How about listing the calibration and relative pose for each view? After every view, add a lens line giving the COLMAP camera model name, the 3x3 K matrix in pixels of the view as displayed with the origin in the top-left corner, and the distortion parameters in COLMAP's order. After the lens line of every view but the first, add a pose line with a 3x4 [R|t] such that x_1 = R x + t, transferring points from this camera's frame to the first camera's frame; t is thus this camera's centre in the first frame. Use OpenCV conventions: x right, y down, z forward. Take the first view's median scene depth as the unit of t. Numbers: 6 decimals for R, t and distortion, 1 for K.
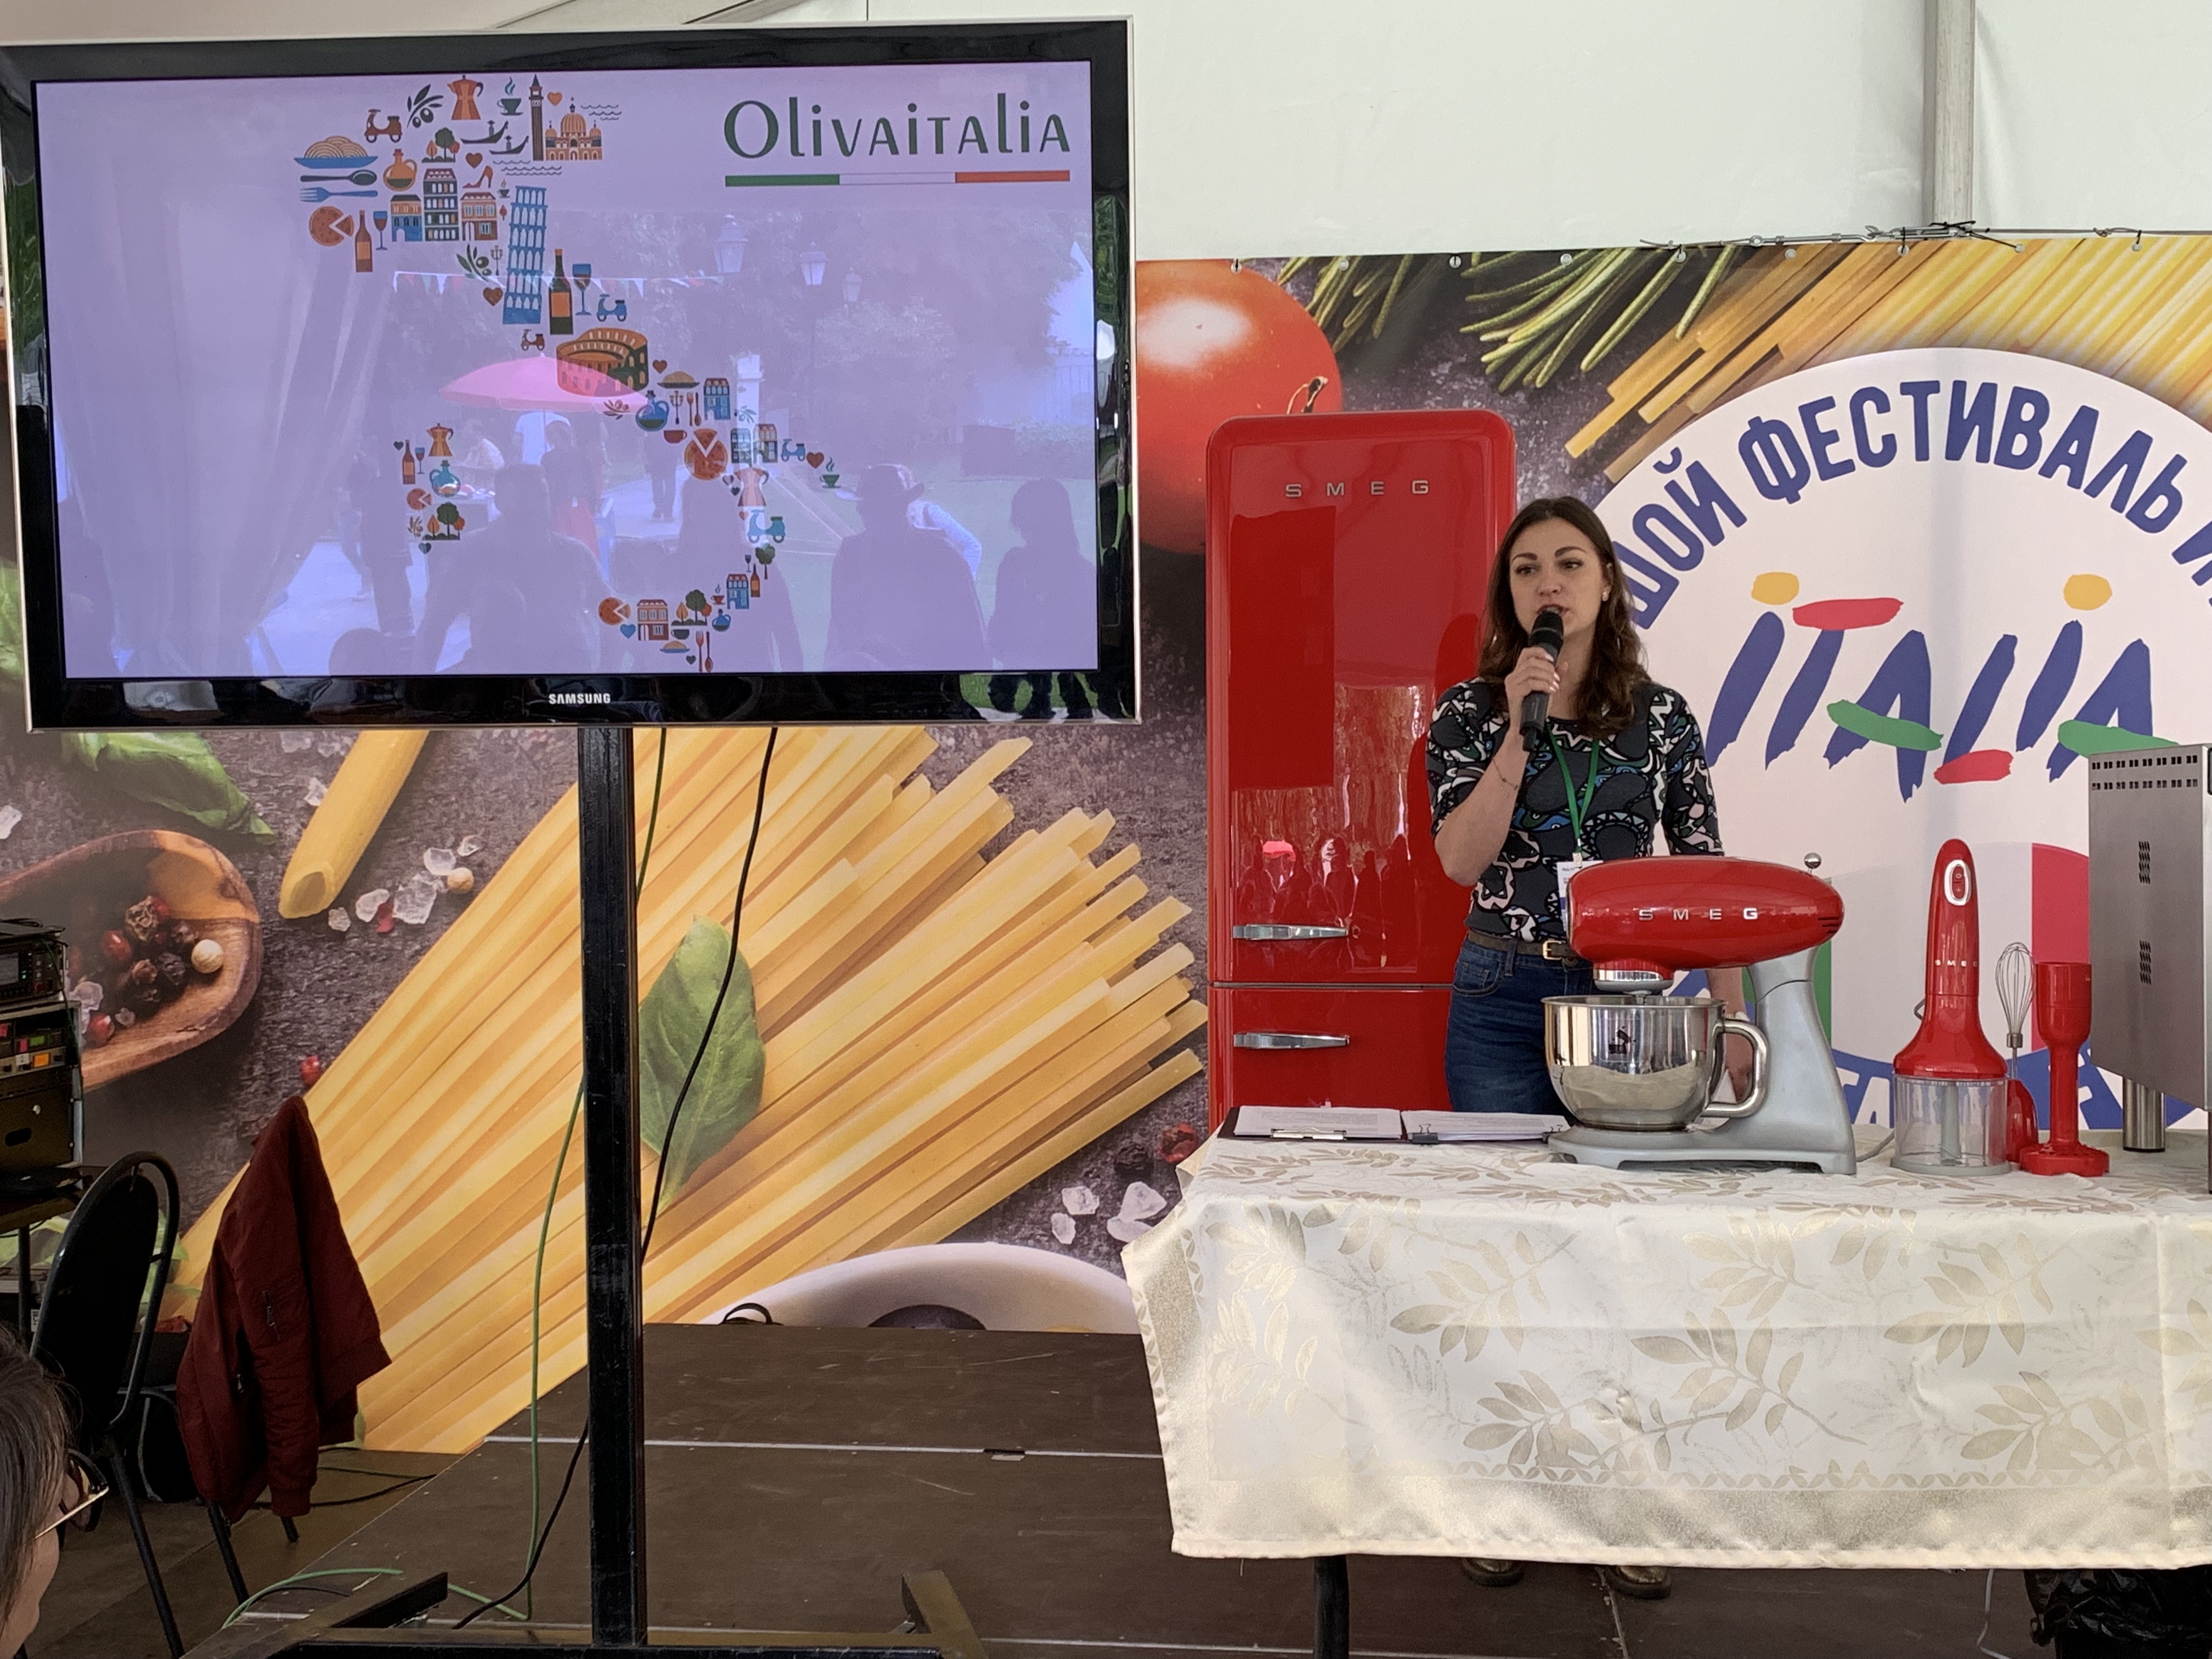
lens RADIAL K [[2652.3, 0, 1091.4], [0, 2652.3, 872.9], [0, 0, 1]] dist [0.019974, 0.000000]
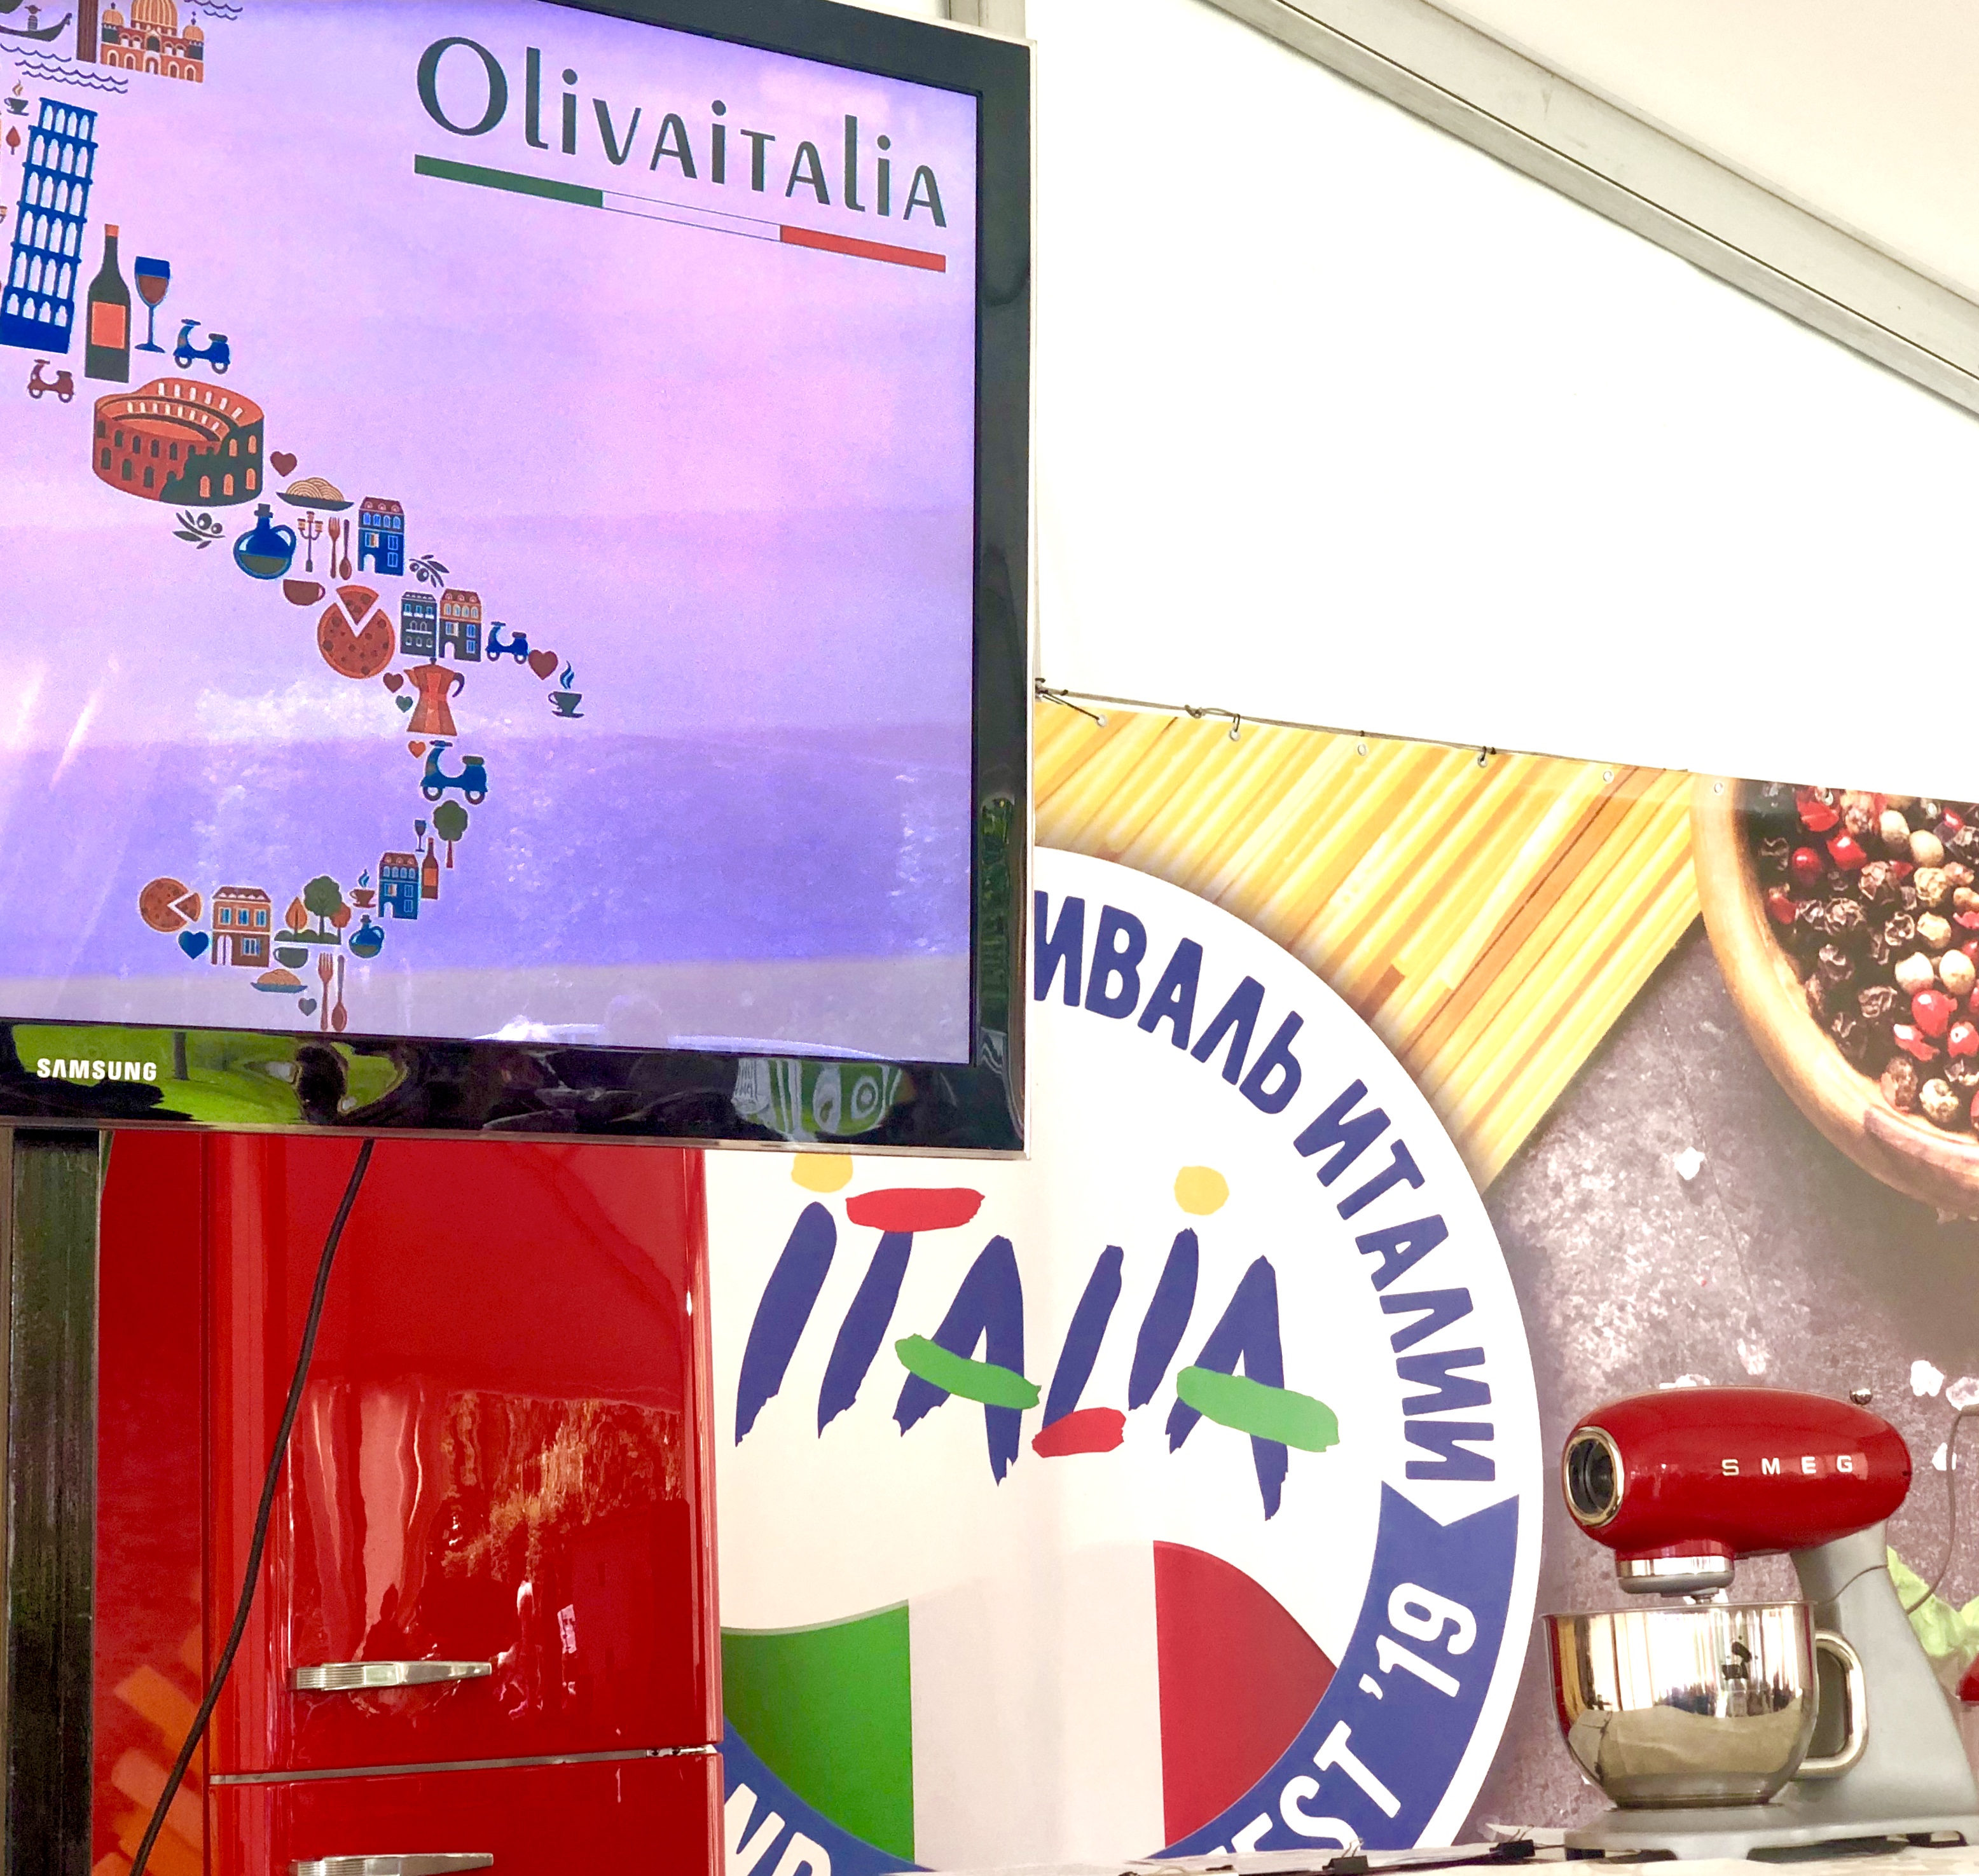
lens RADIAL K [[3907.3, 0, 1129.0], [0, 3907.3, 902.5], [0, 0, 1]] dist [-0.009444, 0.000000]
pose [[0.790715, 0.085523, 0.606182, -0.295588], [0.058274, 0.975182, -0.213597, 0.044663], [-0.609405, 0.204218, 0.766107, 0.180933]]
